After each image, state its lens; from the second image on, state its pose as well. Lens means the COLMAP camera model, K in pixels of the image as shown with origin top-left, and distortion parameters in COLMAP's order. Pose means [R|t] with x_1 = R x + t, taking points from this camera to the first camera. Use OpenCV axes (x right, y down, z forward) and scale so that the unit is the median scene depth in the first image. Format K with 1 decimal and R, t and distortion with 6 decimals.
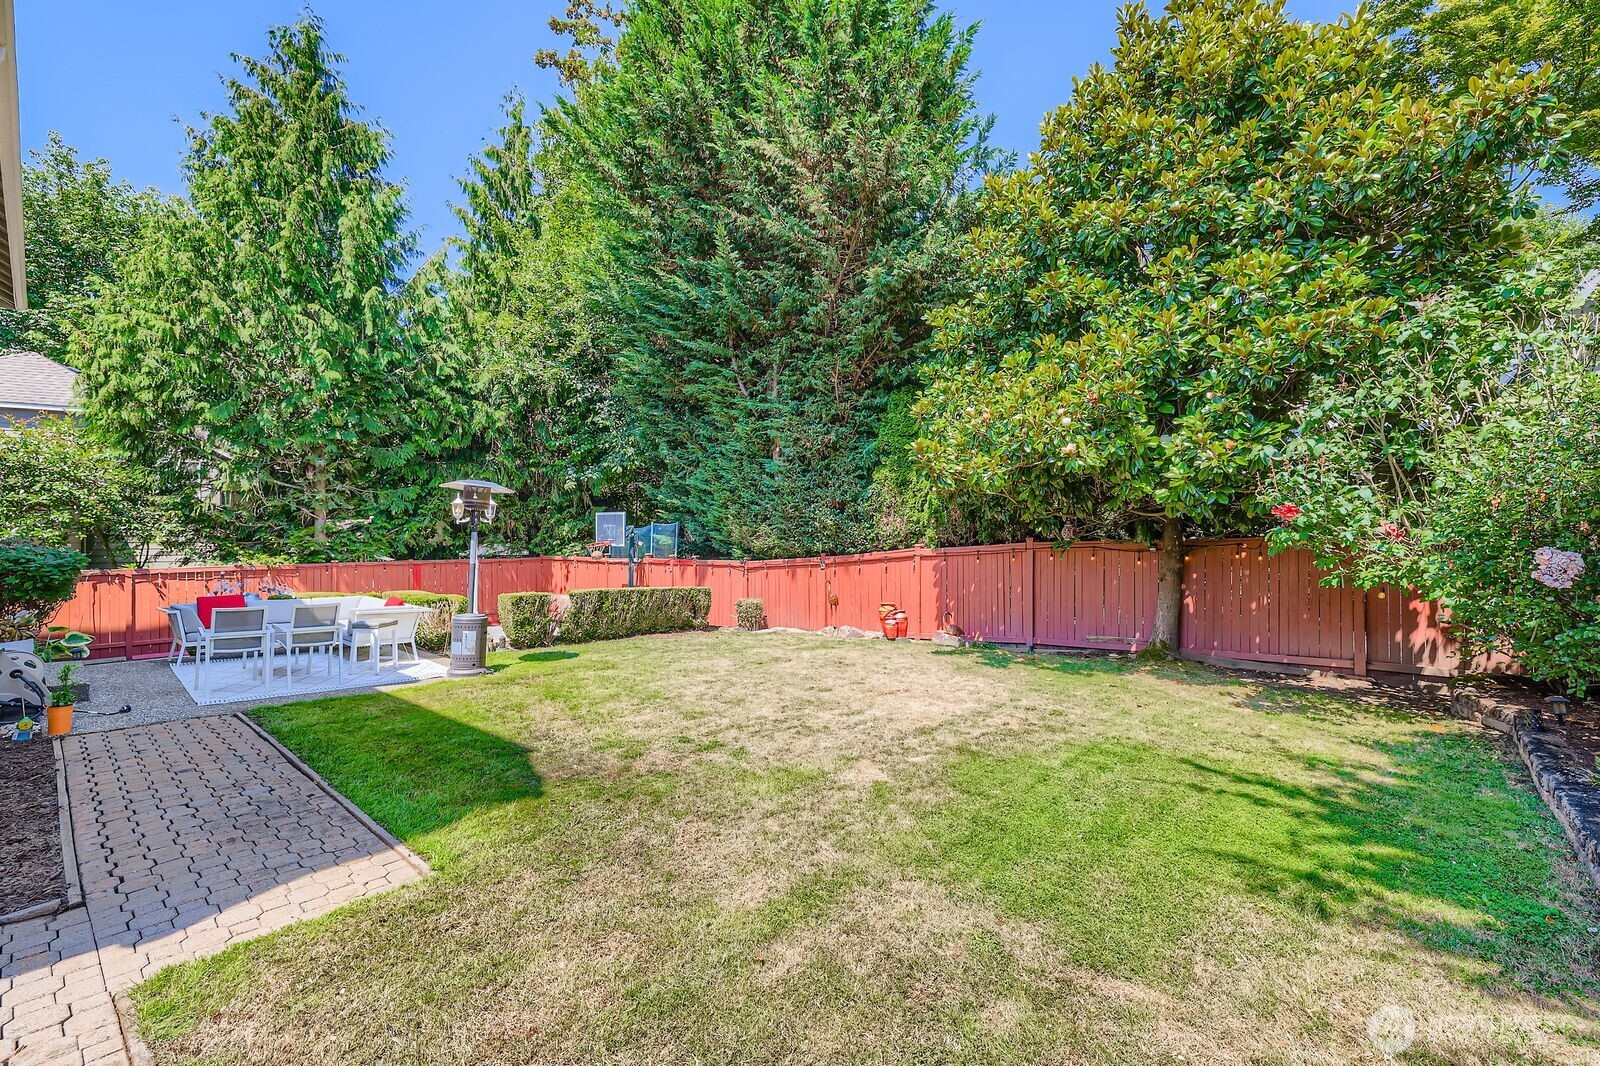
lens RADIAL K [[674.3, 0, 803.9], [0, 674.3, 532.1], [0, 0, 1]] dist [0.006169, 0.000787]
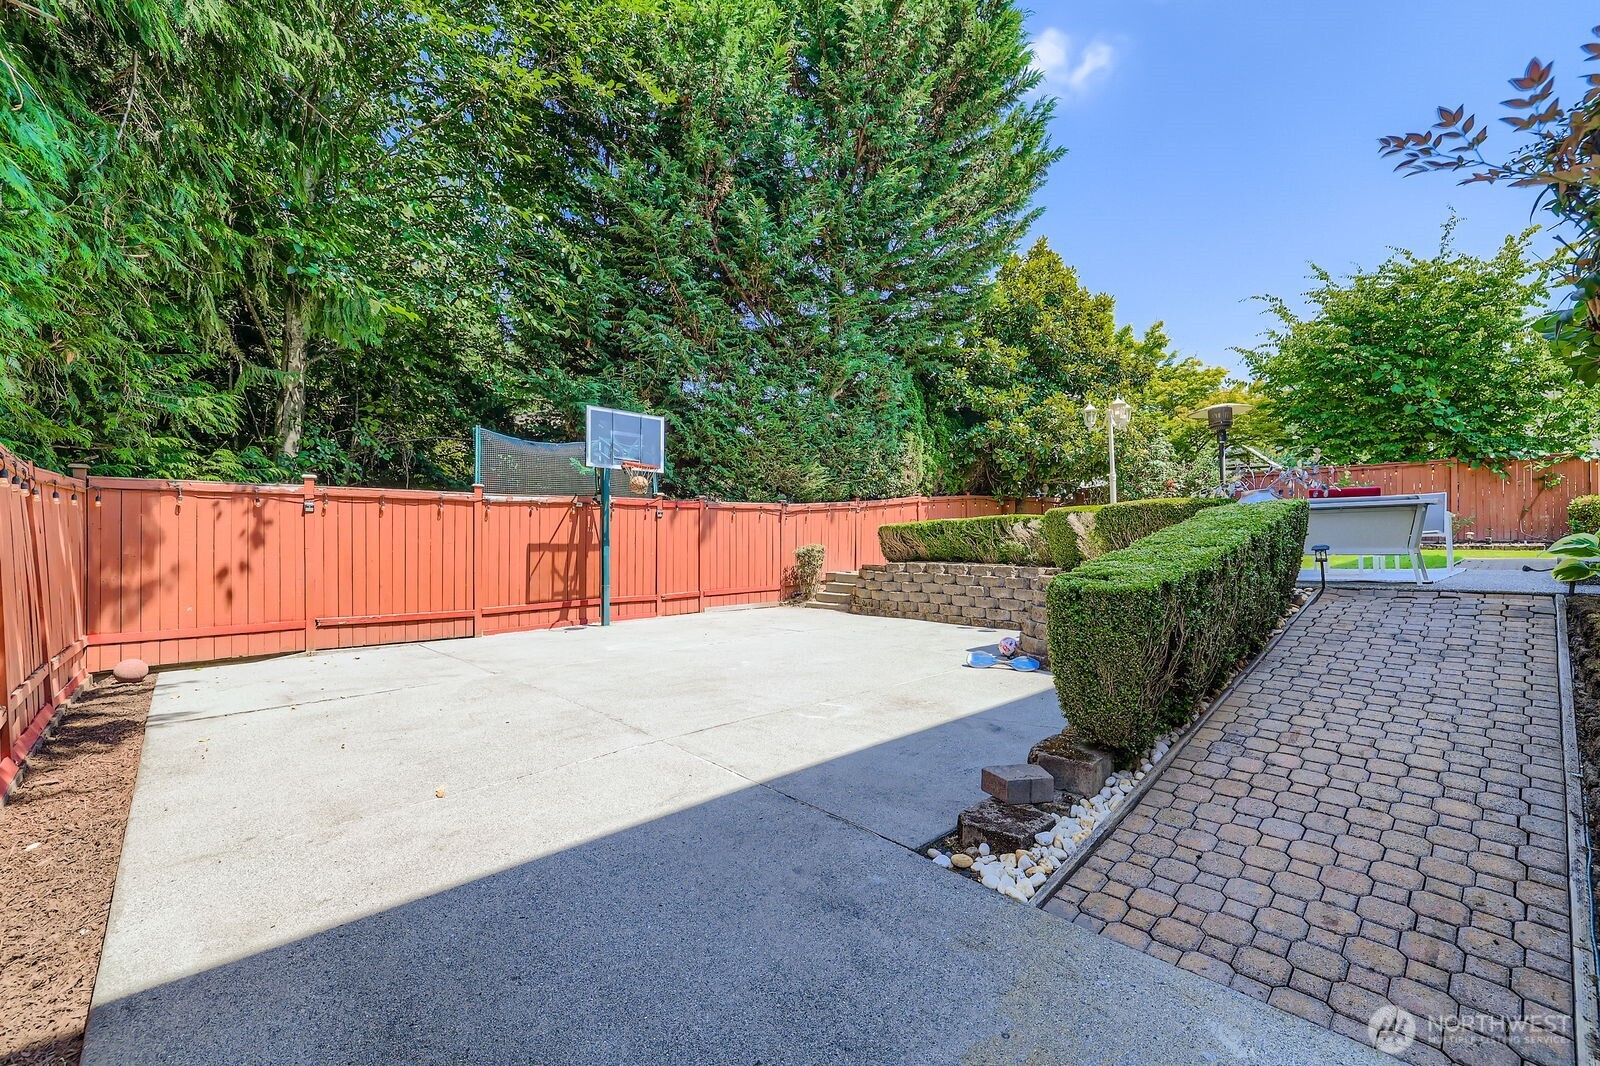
lens RADIAL K [[674.3, 0, 808.8], [0, 674.3, 535.3], [0, 0, 1]] dist [0.006169, 0.000787]
pose [[0.085380, 0.004693, 0.996337, -0.946483], [-0.006922, 0.999968, -0.004117, 0.086237], [-0.996324, -0.006545, 0.085410, 0.885724]]
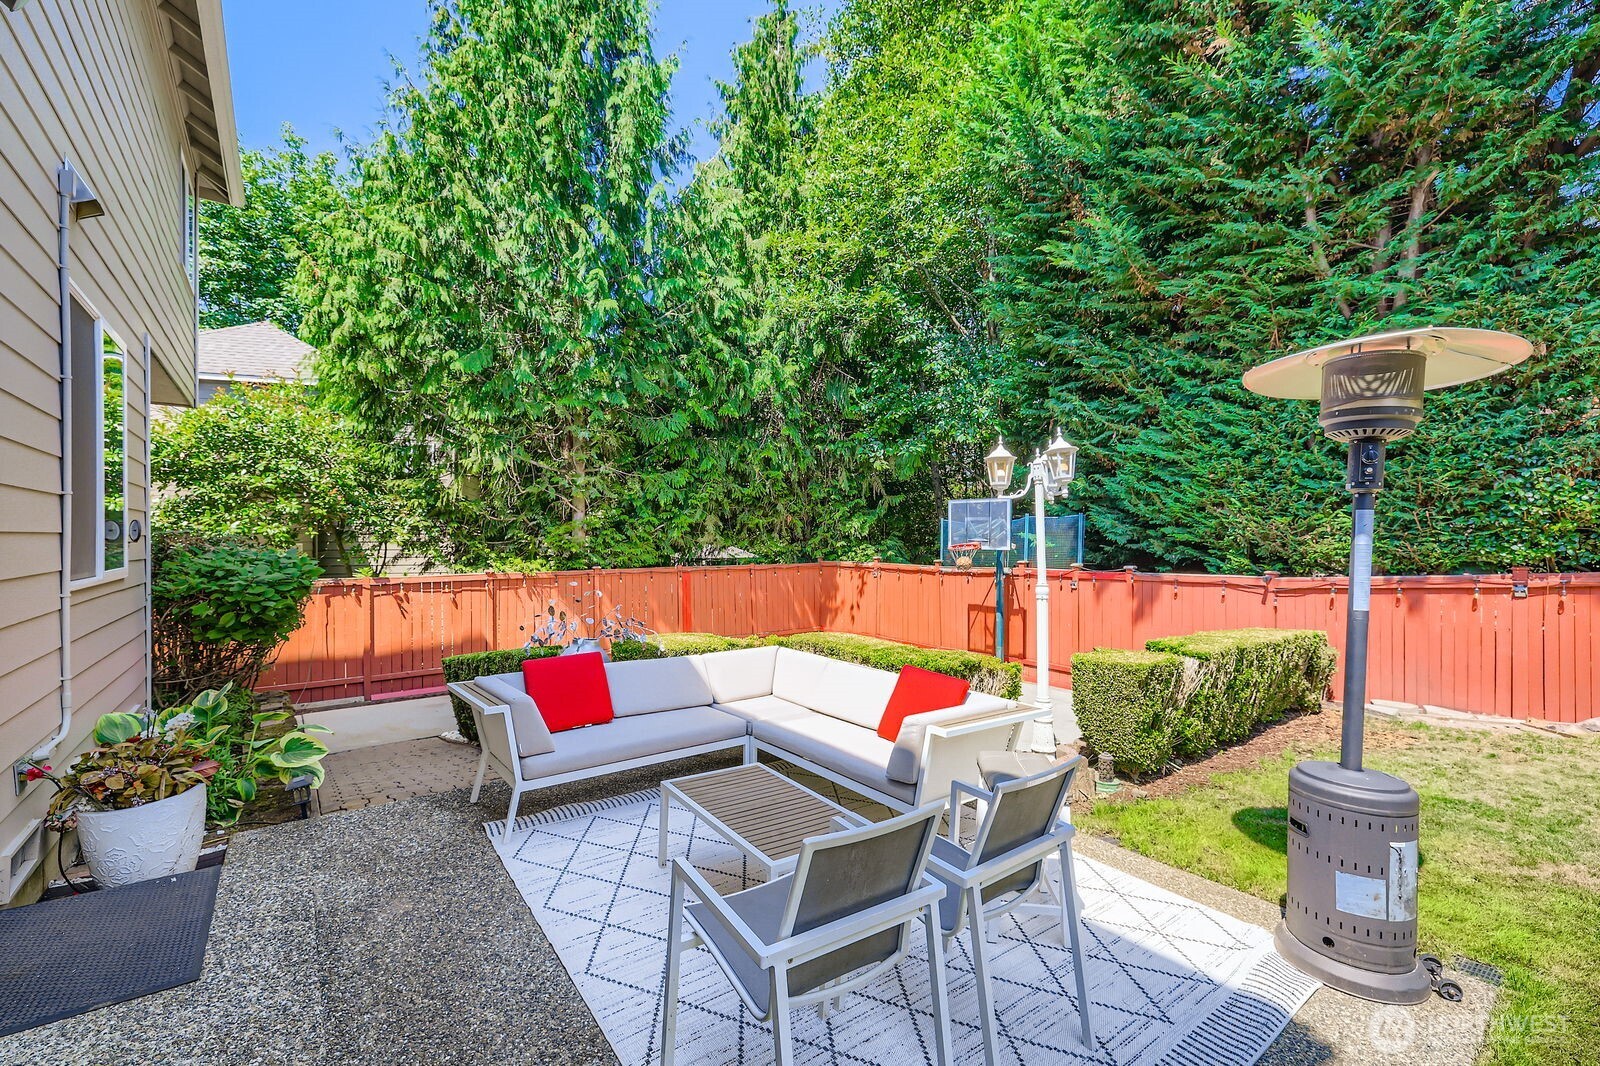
lens RADIAL K [[674.3, 0, 810.6], [0, 674.3, 538.4], [0, 0, 1]] dist [0.006169, 0.000787]
pose [[0.983389, 0.002296, -0.181498, -0.370388], [-0.001052, 0.999975, 0.006951, 0.006002], [0.181509, -0.006644, 0.983367, 0.350166]]
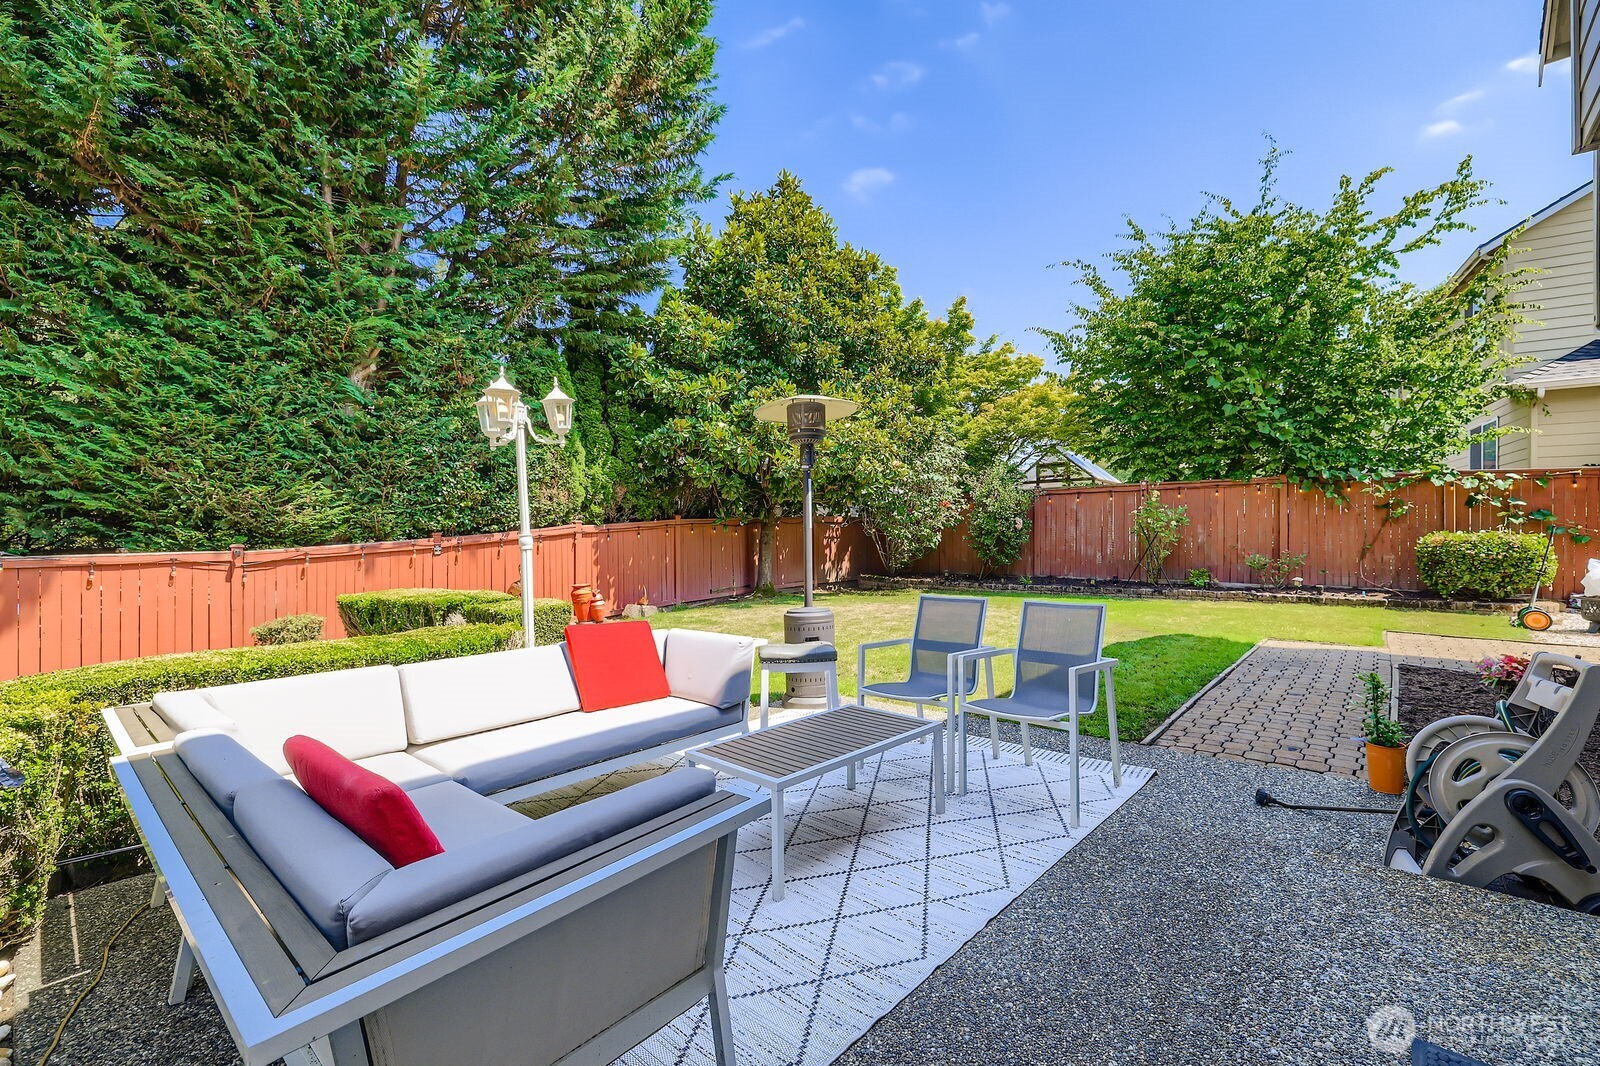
lens RADIAL K [[674.3, 0, 806.1], [0, 674.3, 530.8], [0, 0, 1]] dist [0.006169, 0.000787]
pose [[-0.000332, 0.001855, 0.999998, -0.616299], [-0.005147, 0.999985, -0.001857, 0.025819], [-0.999987, -0.005147, -0.000322, 0.548749]]
